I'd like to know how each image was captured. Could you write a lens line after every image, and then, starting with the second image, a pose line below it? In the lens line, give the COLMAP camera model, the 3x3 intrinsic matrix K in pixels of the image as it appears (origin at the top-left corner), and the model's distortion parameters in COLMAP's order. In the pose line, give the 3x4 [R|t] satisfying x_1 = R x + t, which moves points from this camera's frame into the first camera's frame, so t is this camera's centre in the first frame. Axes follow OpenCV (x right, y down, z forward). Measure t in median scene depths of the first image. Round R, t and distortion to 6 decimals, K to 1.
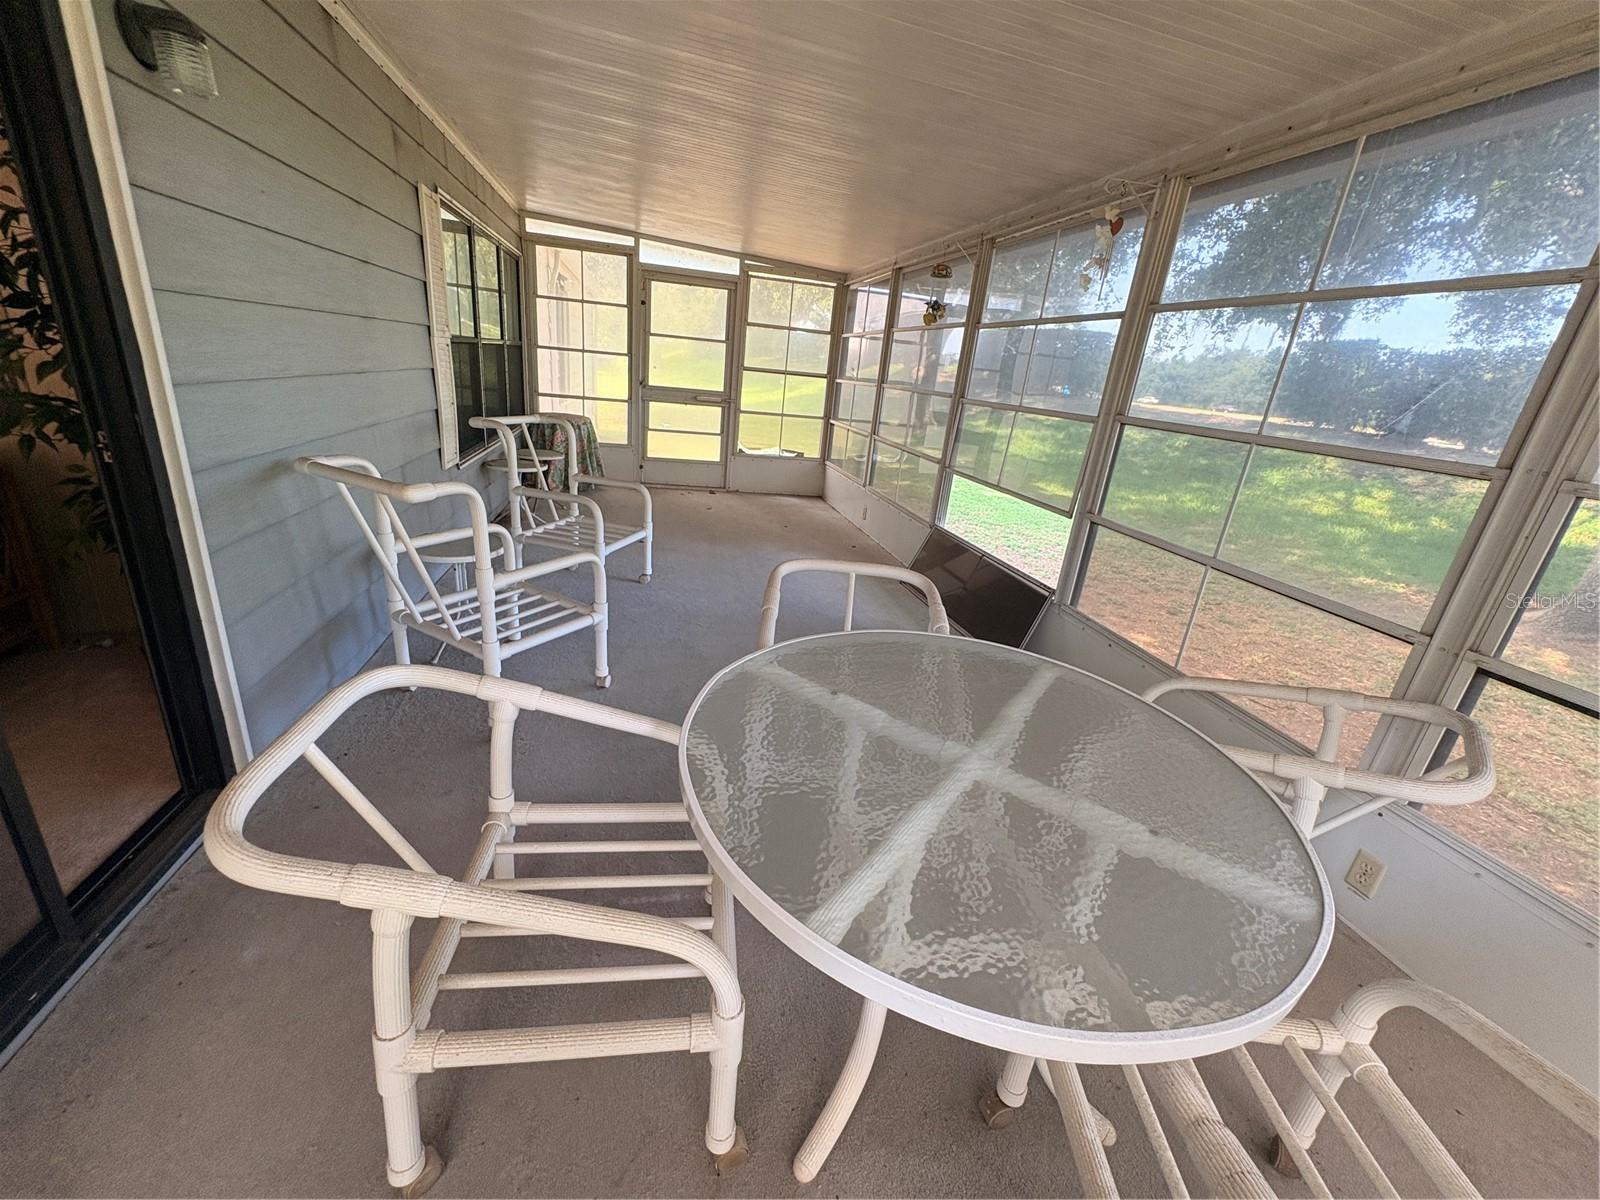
lens RADIAL K [[638.0, 0, 801.2], [0, 638.0, 600.6], [0, 0, 1]] dist [0.000619, 0.000208]
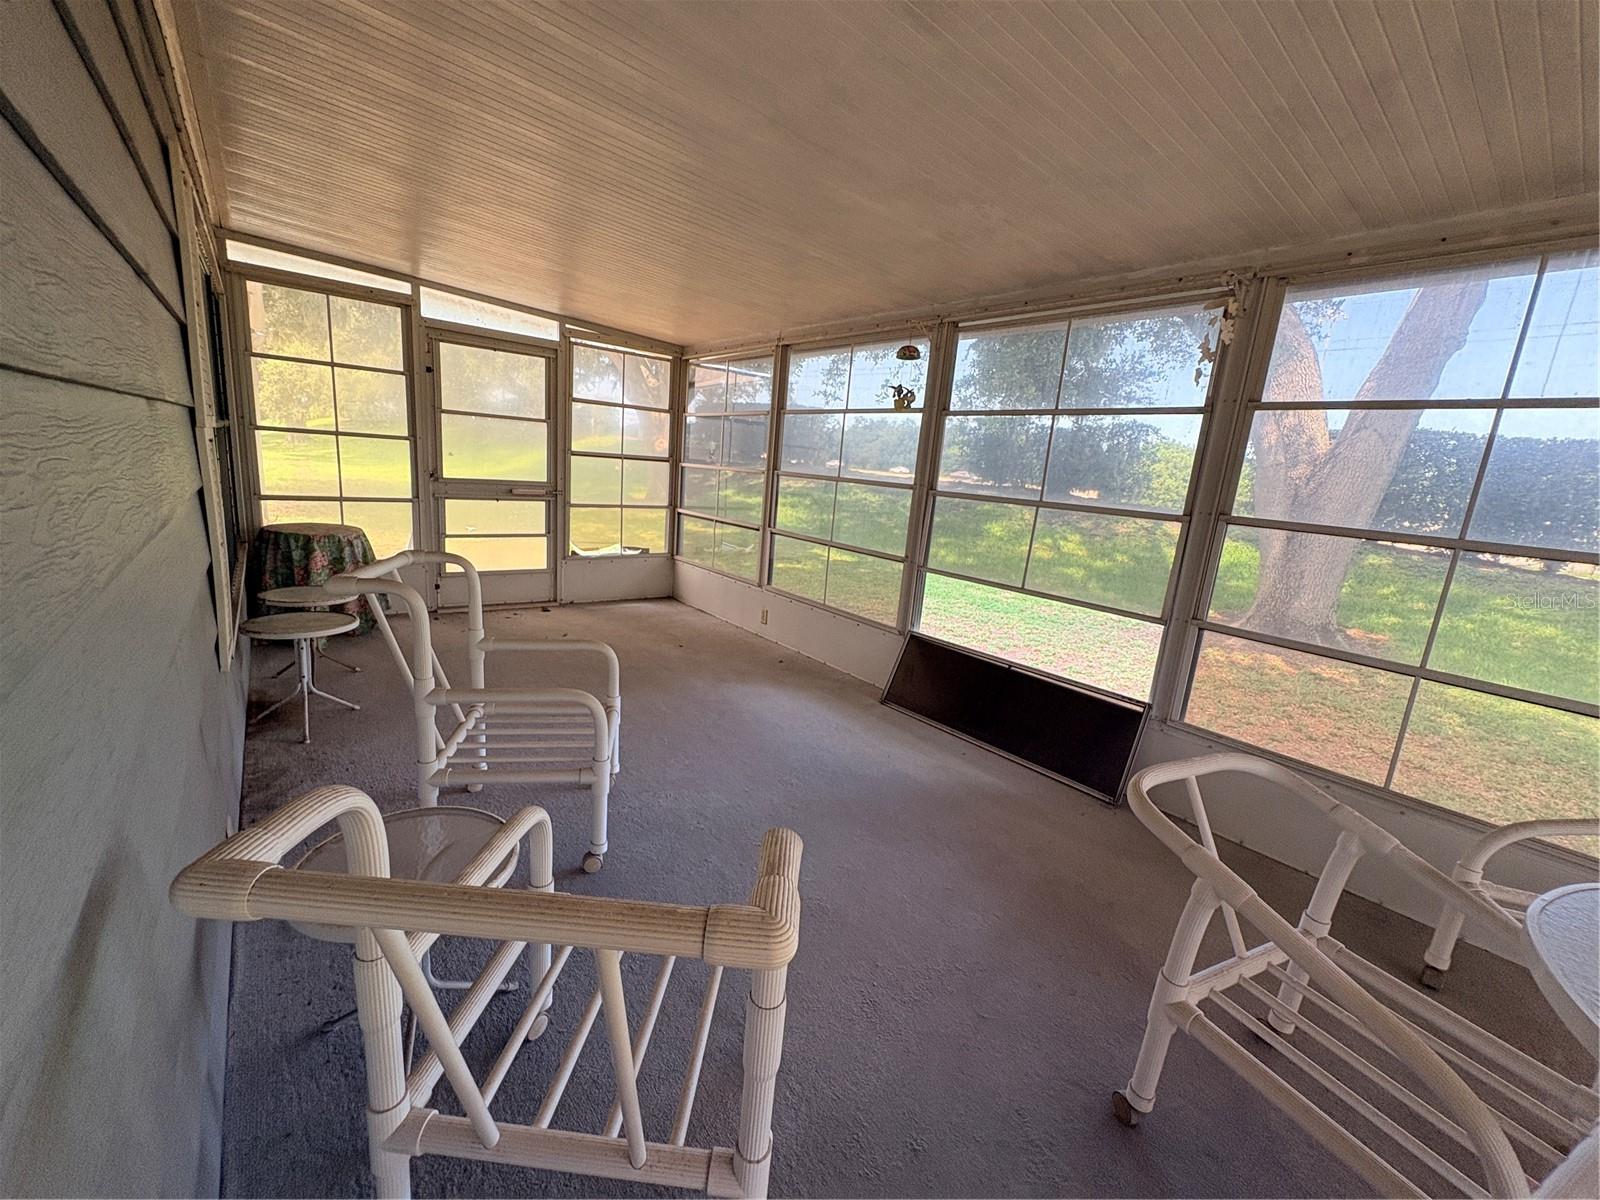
lens RADIAL K [[638.0, 0, 801.2], [0, 638.0, 600.6], [0, 0, 1]] dist [0.000619, 0.000208]
pose [[0.897072, -0.115820, 0.426435, -0.199095], [0.156619, 0.985727, -0.061748, -0.088621], [-0.413197, 0.122180, 0.902408, 0.184486]]
